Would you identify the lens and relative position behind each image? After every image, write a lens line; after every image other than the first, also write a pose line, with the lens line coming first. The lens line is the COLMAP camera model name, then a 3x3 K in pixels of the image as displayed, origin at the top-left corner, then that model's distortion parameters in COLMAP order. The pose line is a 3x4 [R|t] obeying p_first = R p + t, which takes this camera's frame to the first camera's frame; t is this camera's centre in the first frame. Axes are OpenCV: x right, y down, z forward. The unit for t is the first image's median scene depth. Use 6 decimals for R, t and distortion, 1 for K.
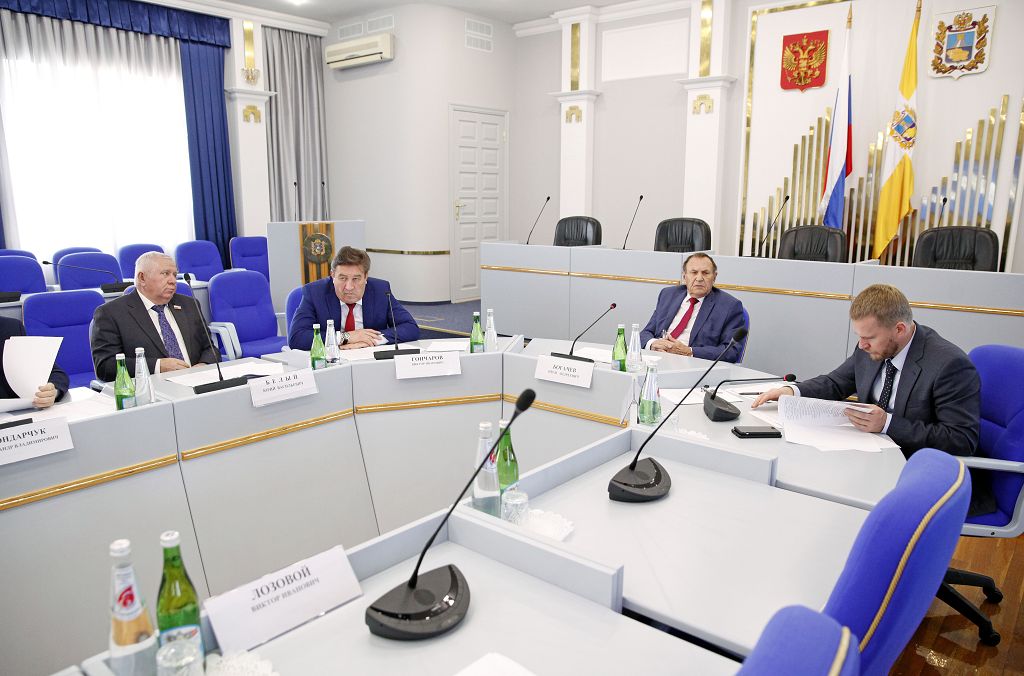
lens RADIAL K [[730.7, 0, 512.0], [0, 730.7, 338.0], [0, 0, 1]] dist [-0.102864, 0.083756]
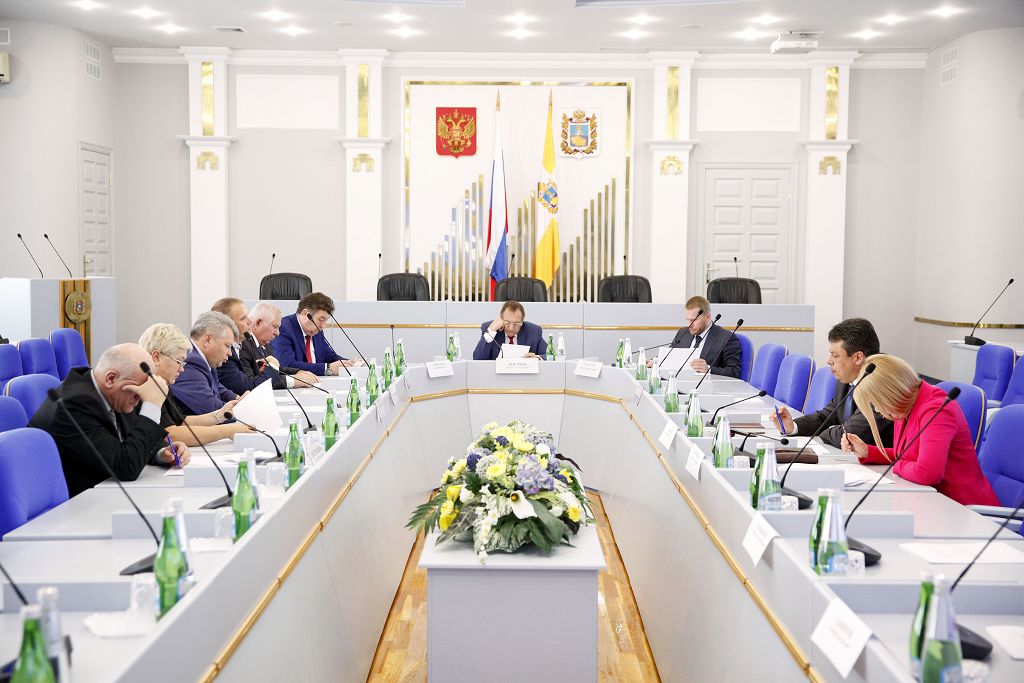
lens RADIAL K [[1352.7, 0, 512.0], [0, 1352.7, 341.5], [0, 0, 1]] dist [-0.004095, 0.471290]
pose [[0.758929, -0.038802, 0.650016, -0.919369], [0.115100, 0.990499, -0.075259, 0.107138], [-0.640920, 0.131933, 0.756184, -0.618350]]
